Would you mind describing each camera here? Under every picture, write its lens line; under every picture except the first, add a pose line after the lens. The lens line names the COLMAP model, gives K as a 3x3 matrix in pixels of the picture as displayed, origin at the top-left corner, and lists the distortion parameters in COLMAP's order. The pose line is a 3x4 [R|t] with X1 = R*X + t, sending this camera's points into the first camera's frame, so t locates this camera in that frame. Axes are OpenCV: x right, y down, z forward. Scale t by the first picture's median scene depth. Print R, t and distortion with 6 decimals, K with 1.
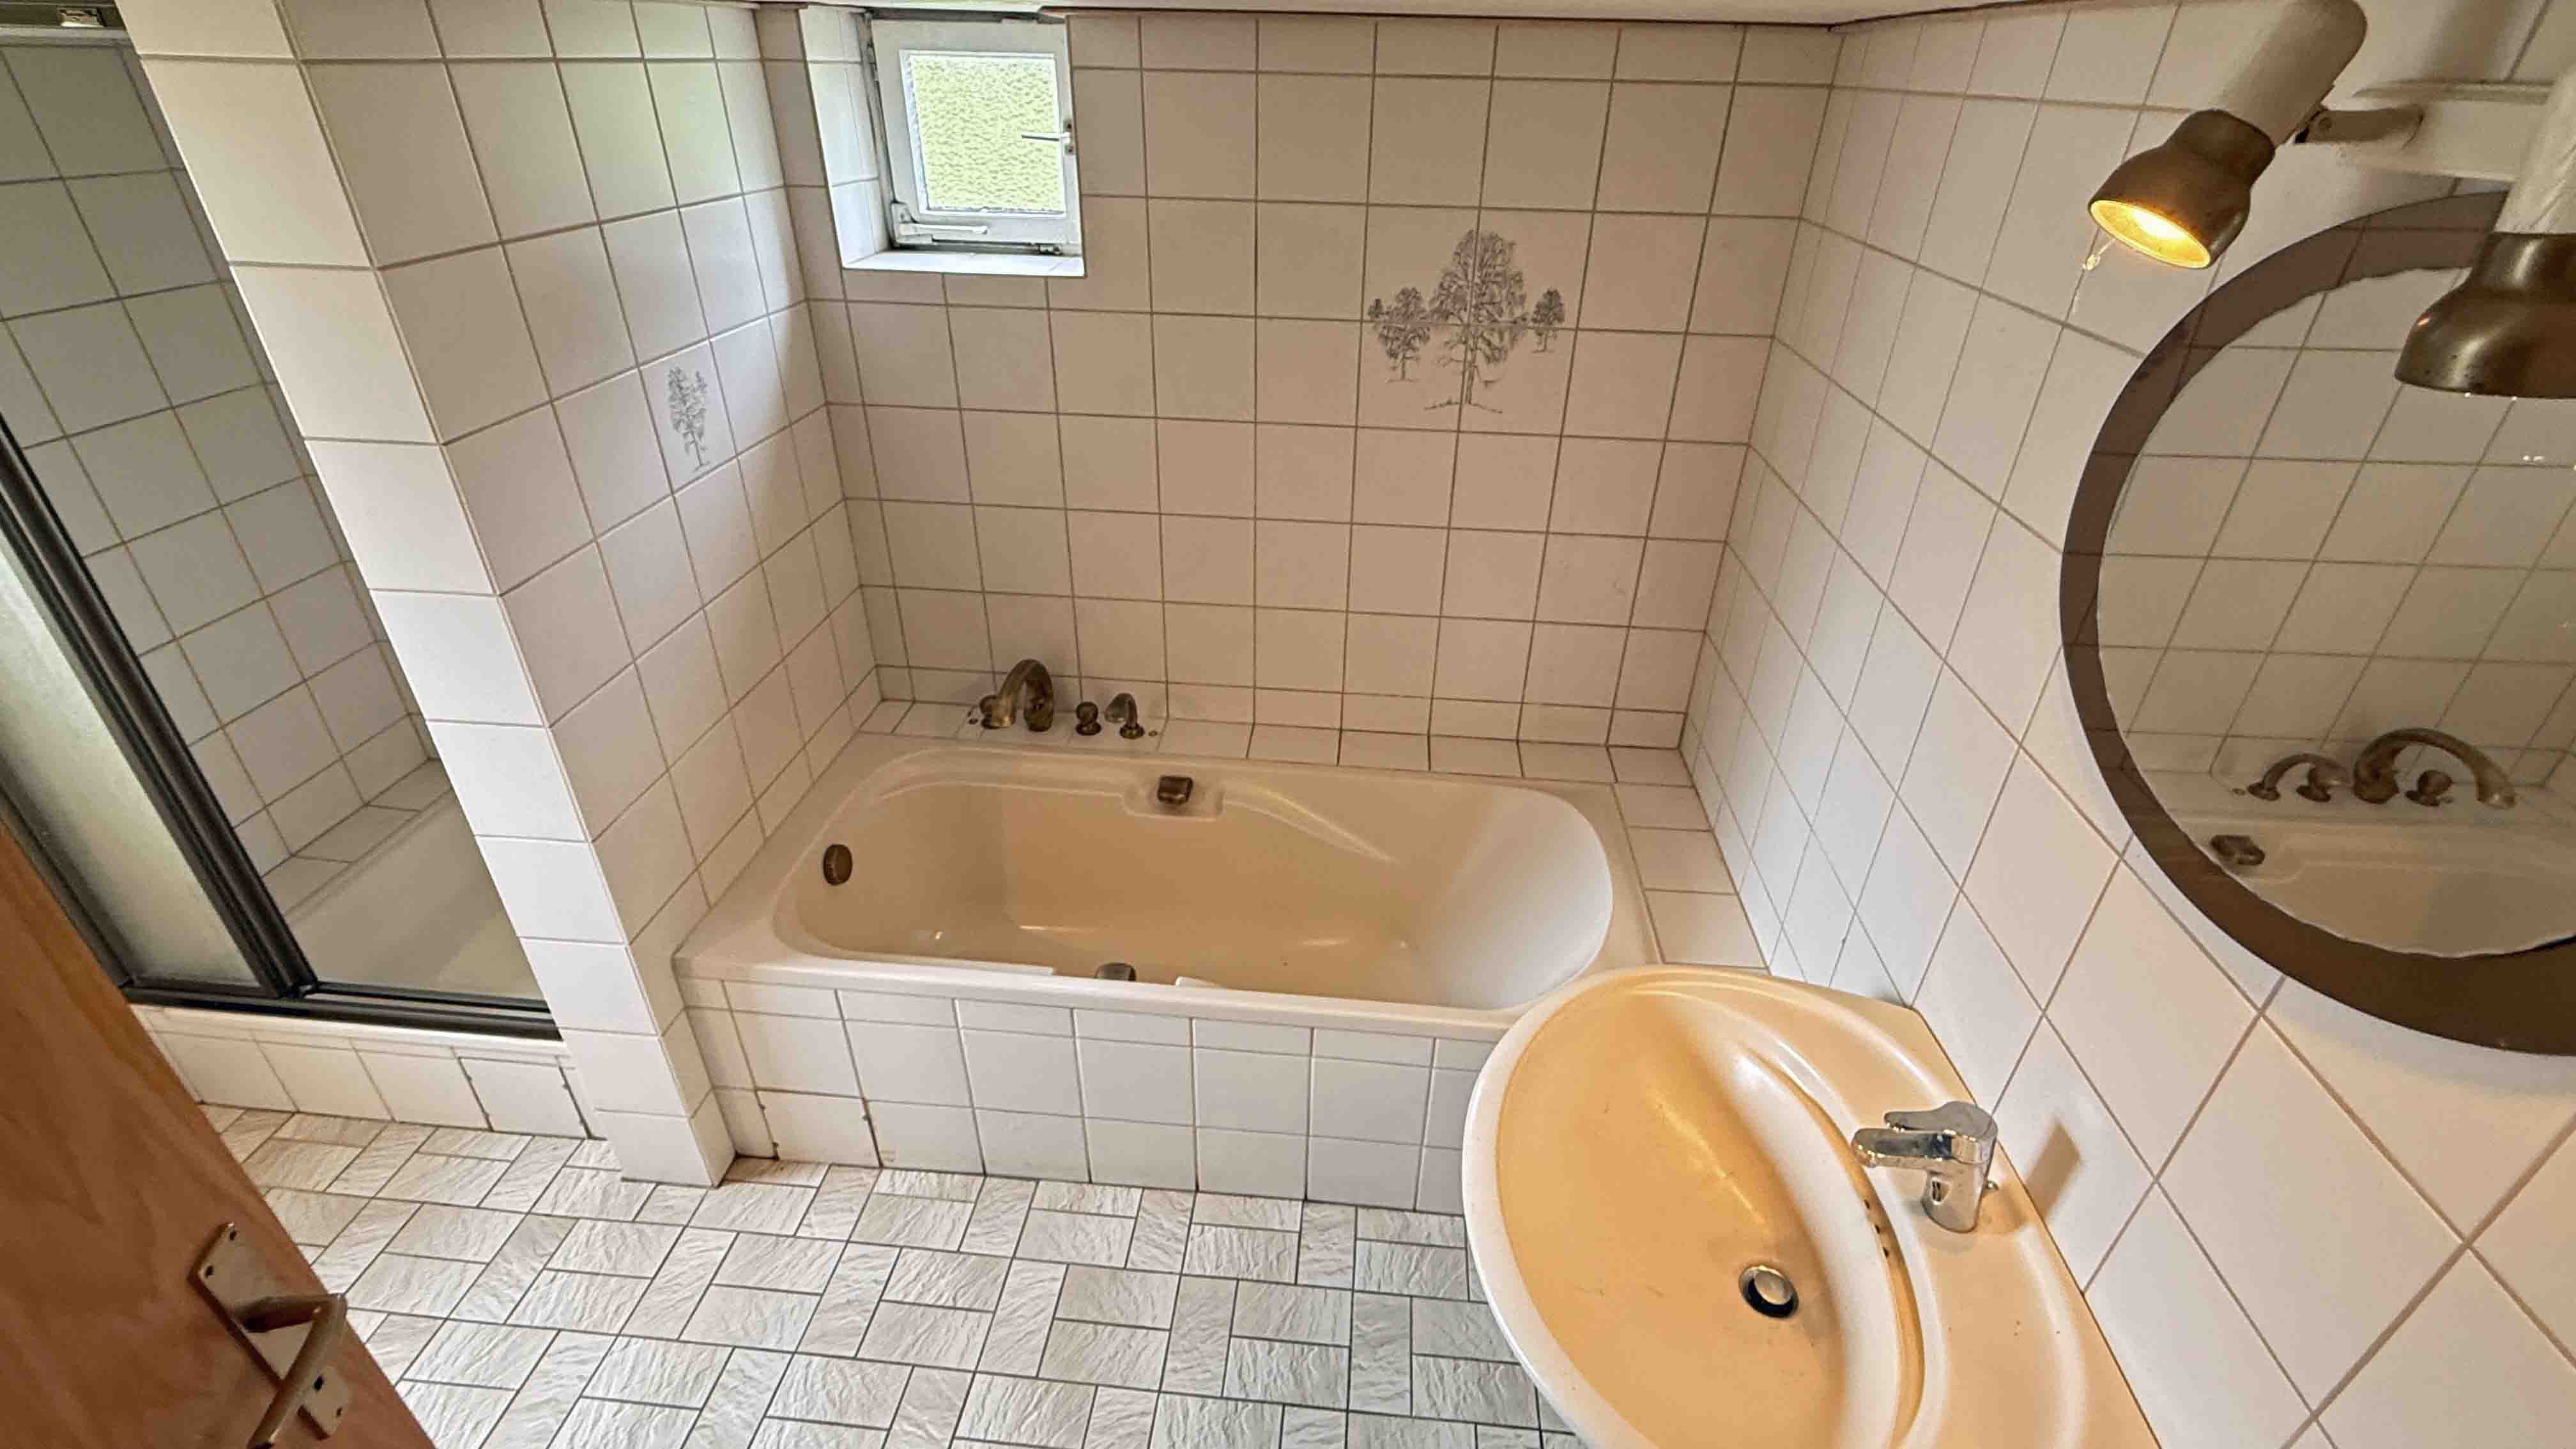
lens RADIAL K [[1123.8, 0, 1280.8], [0, 1123.8, 721.5], [0, 0, 1]] dist [0.000951, 0.000064]
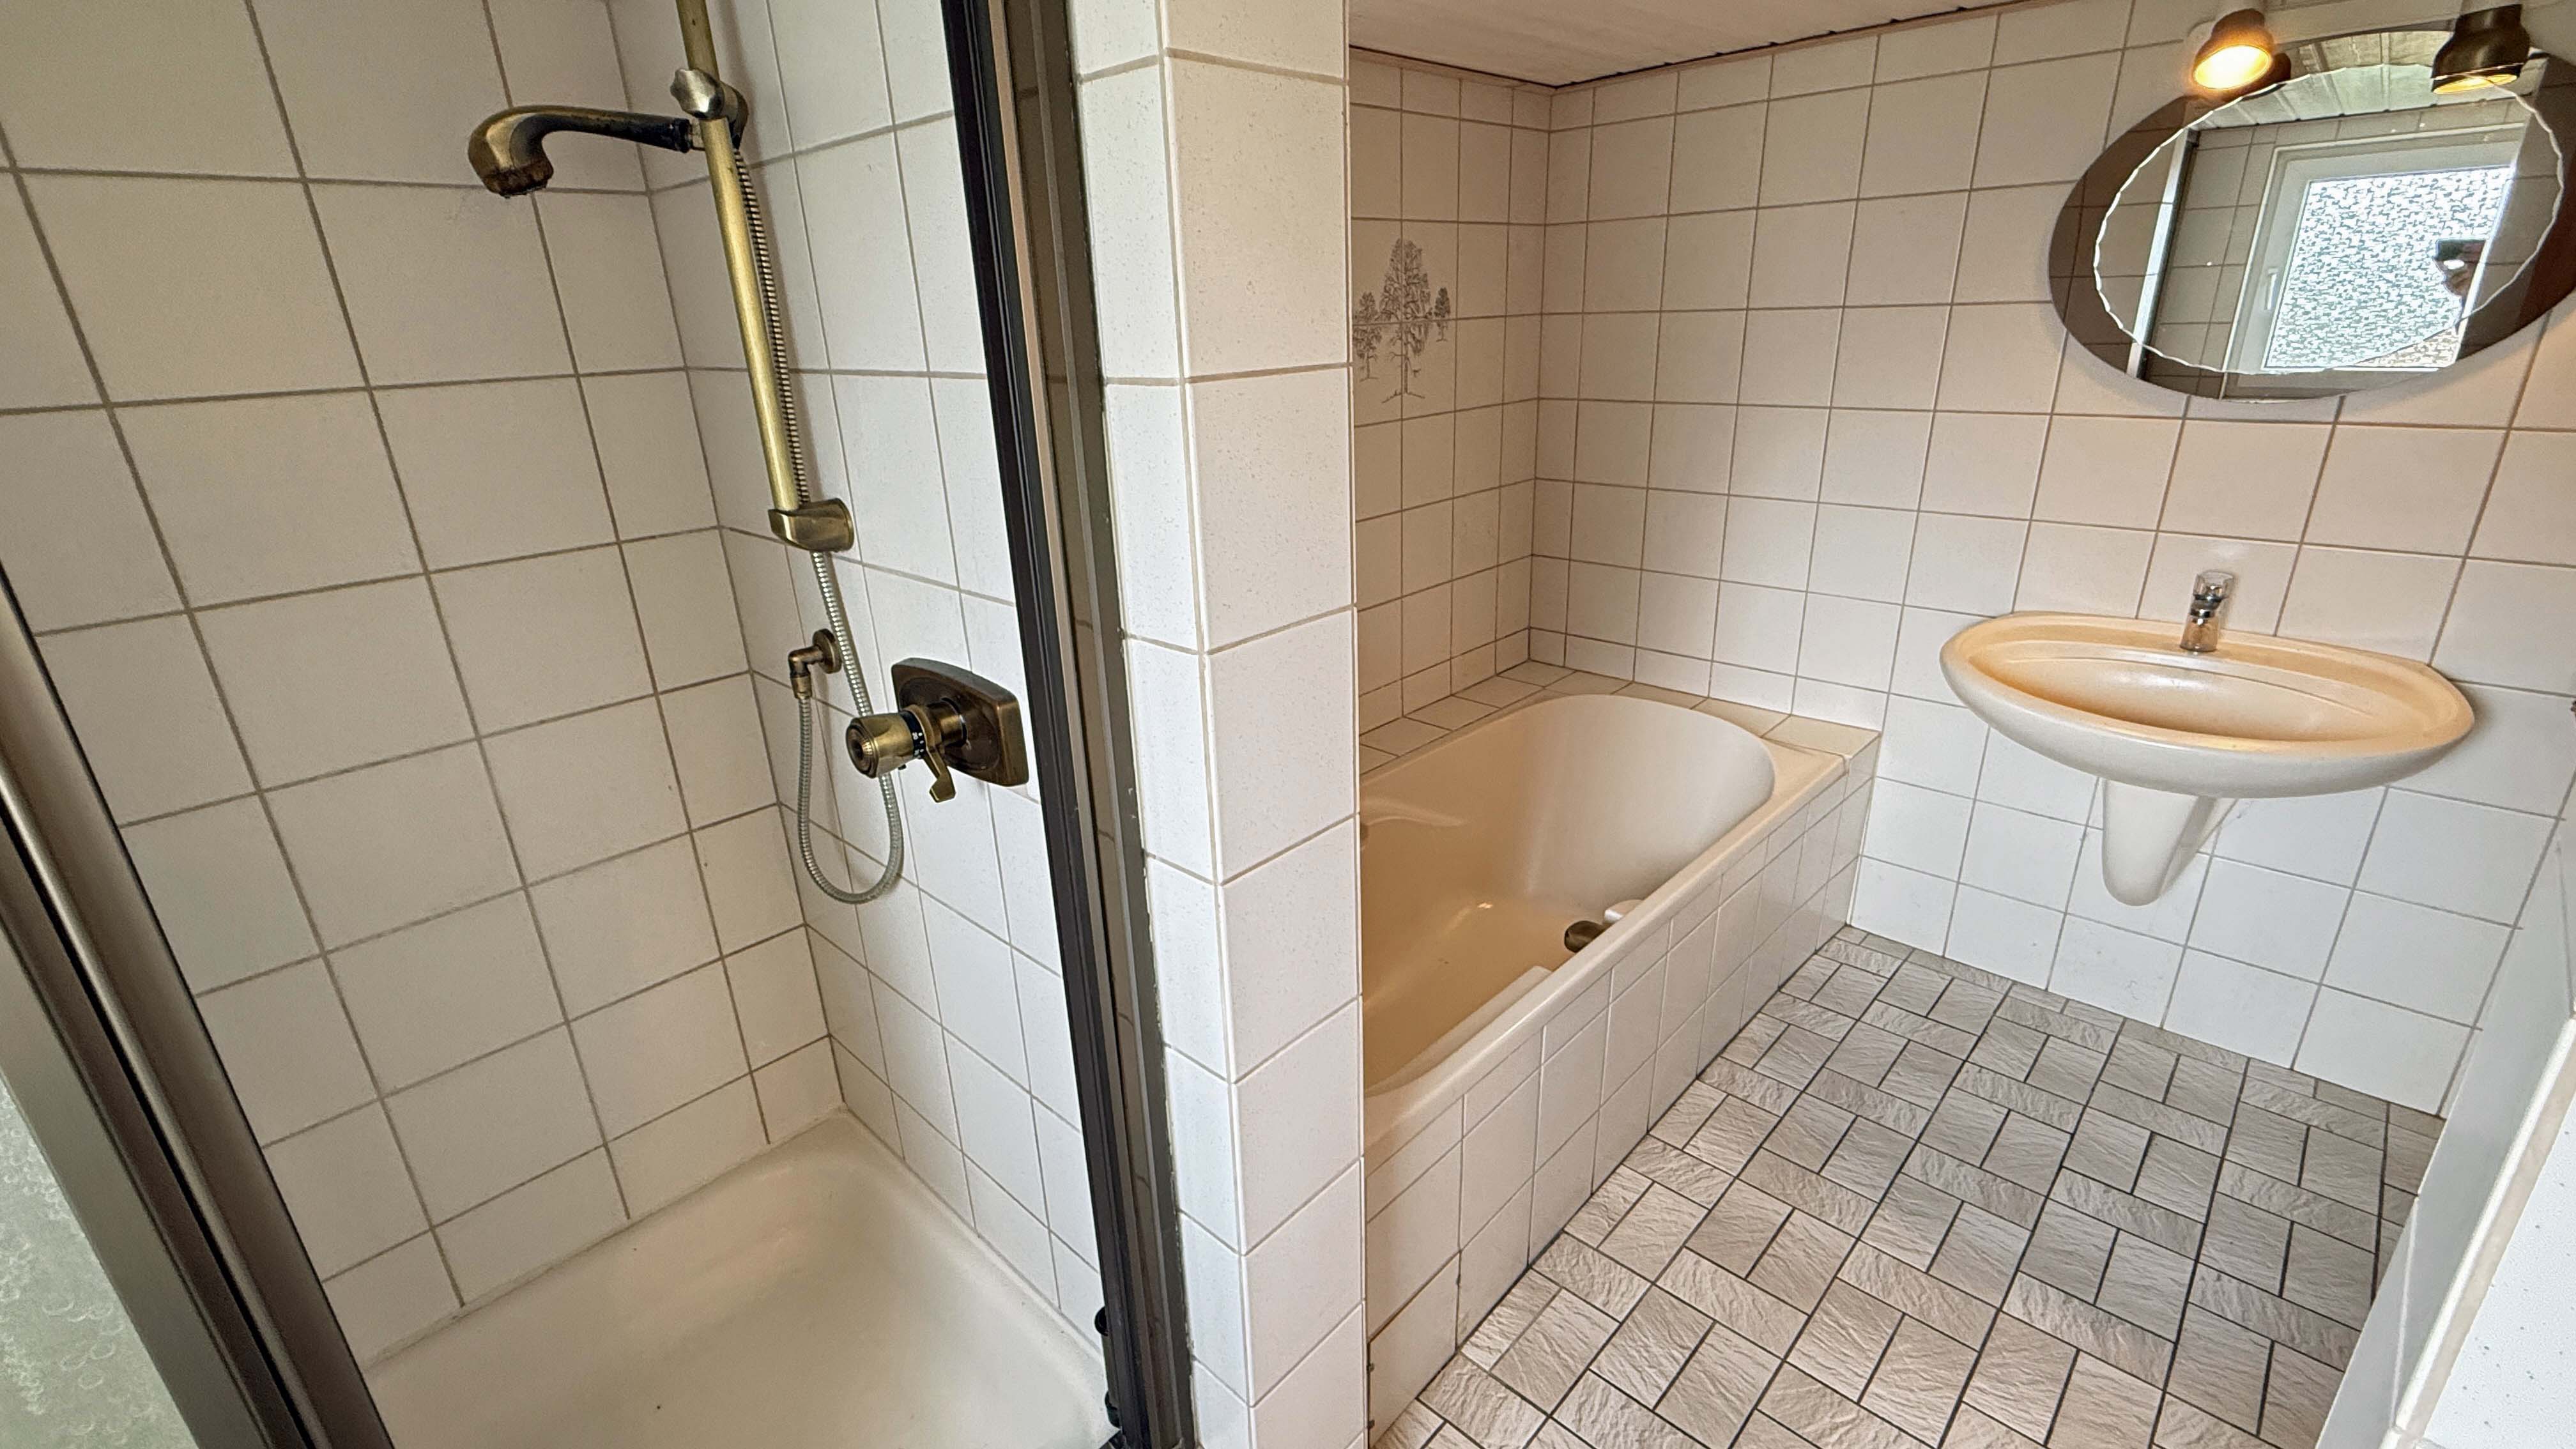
lens RADIAL K [[1123.8, 0, 1276.4], [0, 1123.8, 728.1], [0, 0, 1]] dist [0.000951, 0.000064]
pose [[0.624909, -0.315537, 0.714090, -0.870810], [0.439390, 0.898211, 0.012378, -0.053874], [-0.645310, 0.306029, 0.699944, 0.416295]]
